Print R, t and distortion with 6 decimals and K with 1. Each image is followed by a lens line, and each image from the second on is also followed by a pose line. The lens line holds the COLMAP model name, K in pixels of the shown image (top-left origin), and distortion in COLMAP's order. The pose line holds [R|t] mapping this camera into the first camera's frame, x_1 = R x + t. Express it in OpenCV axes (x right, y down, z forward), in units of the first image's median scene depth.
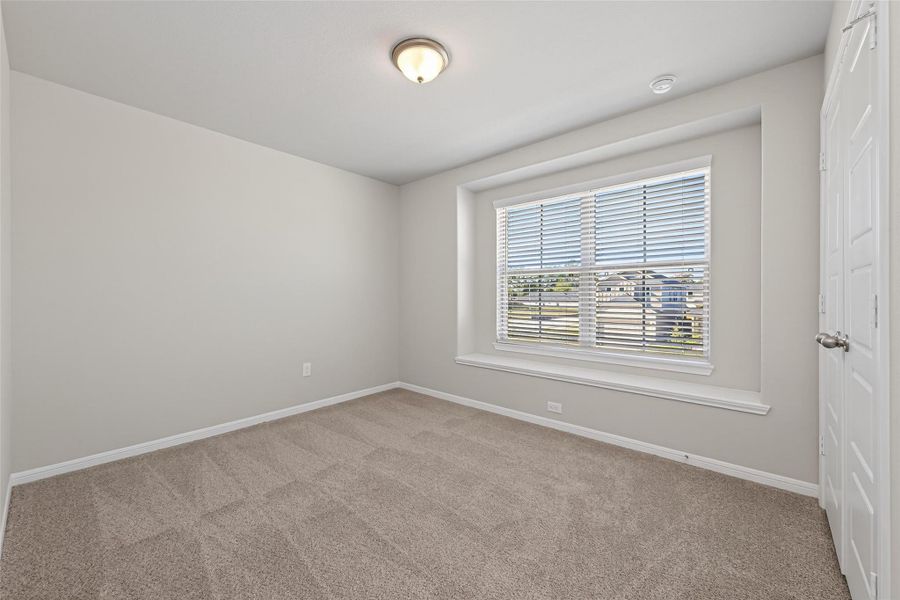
lens RADIAL K [[345.6, 0, 451.9], [0, 345.6, 294.8], [0, 0, 1]] dist [0.019070, -0.001225]
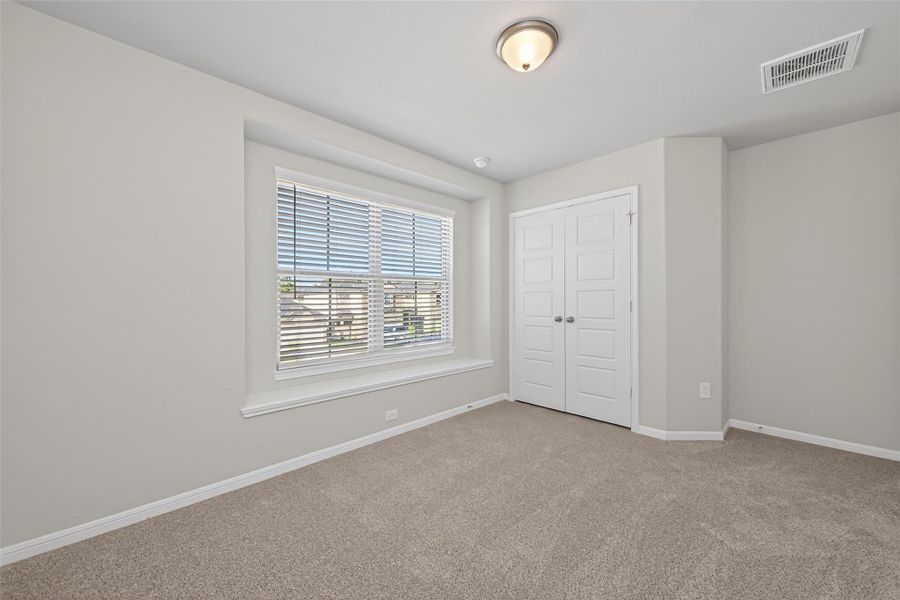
lens RADIAL K [[345.6, 0, 451.0], [0, 345.6, 303.2], [0, 0, 1]] dist [0.019070, -0.001225]
pose [[0.096265, -0.009336, 0.995312, -0.671071], [-0.002212, 0.999952, 0.009594, -0.005421], [-0.995353, -0.003125, 0.096240, 0.735306]]
